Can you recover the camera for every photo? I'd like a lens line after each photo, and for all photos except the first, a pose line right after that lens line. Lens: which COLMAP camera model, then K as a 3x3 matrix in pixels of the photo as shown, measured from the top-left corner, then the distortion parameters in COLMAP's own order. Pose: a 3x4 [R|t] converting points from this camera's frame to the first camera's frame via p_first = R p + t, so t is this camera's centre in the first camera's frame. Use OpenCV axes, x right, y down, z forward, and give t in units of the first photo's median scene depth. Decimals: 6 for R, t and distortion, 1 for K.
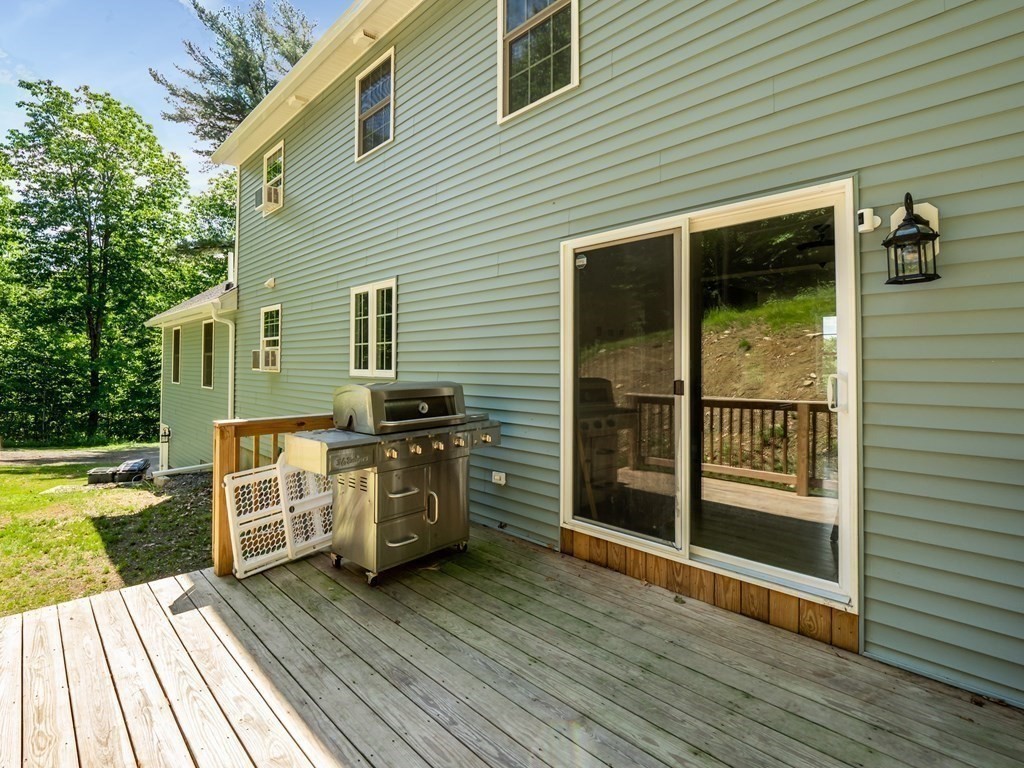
lens RADIAL K [[493.7, 0, 507.9], [0, 493.7, 374.5], [0, 0, 1]] dist [-0.011042, -0.006033]
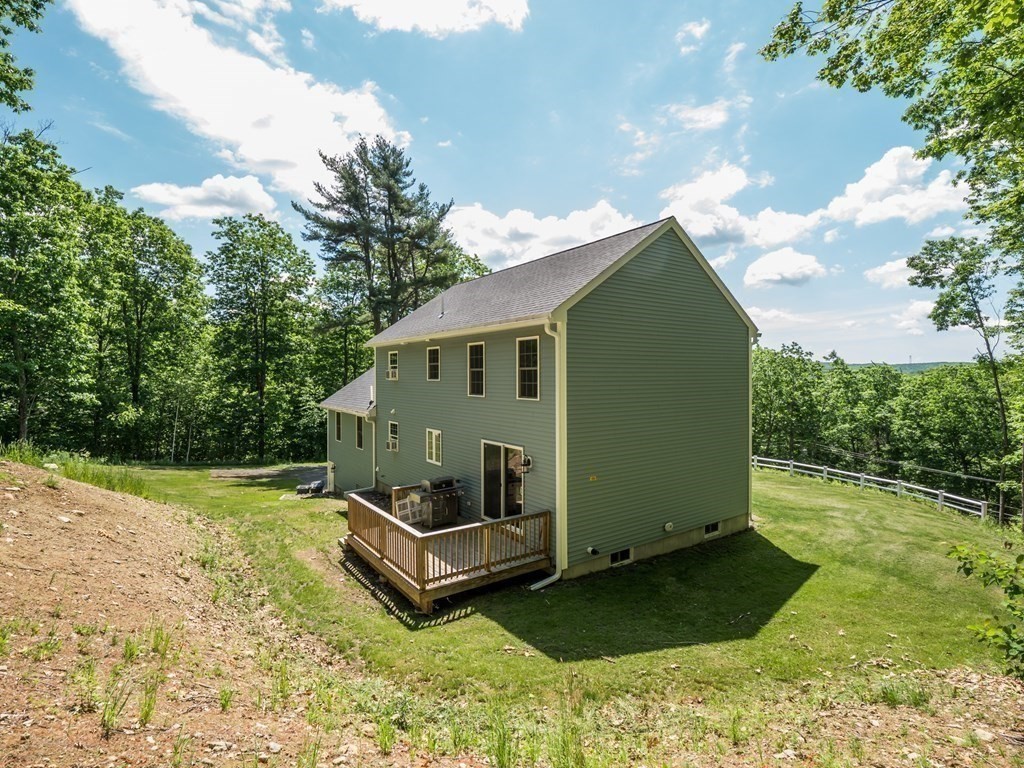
lens RADIAL K [[493.7, 0, 507.9], [0, 493.7, 374.5], [0, 0, 1]] dist [-0.011042, -0.006033]
pose [[0.988012, -0.012121, -0.153898, 0.208020], [0.010817, 0.999898, -0.009305, -0.170013], [0.153995, 0.007528, 0.988043, -0.615150]]
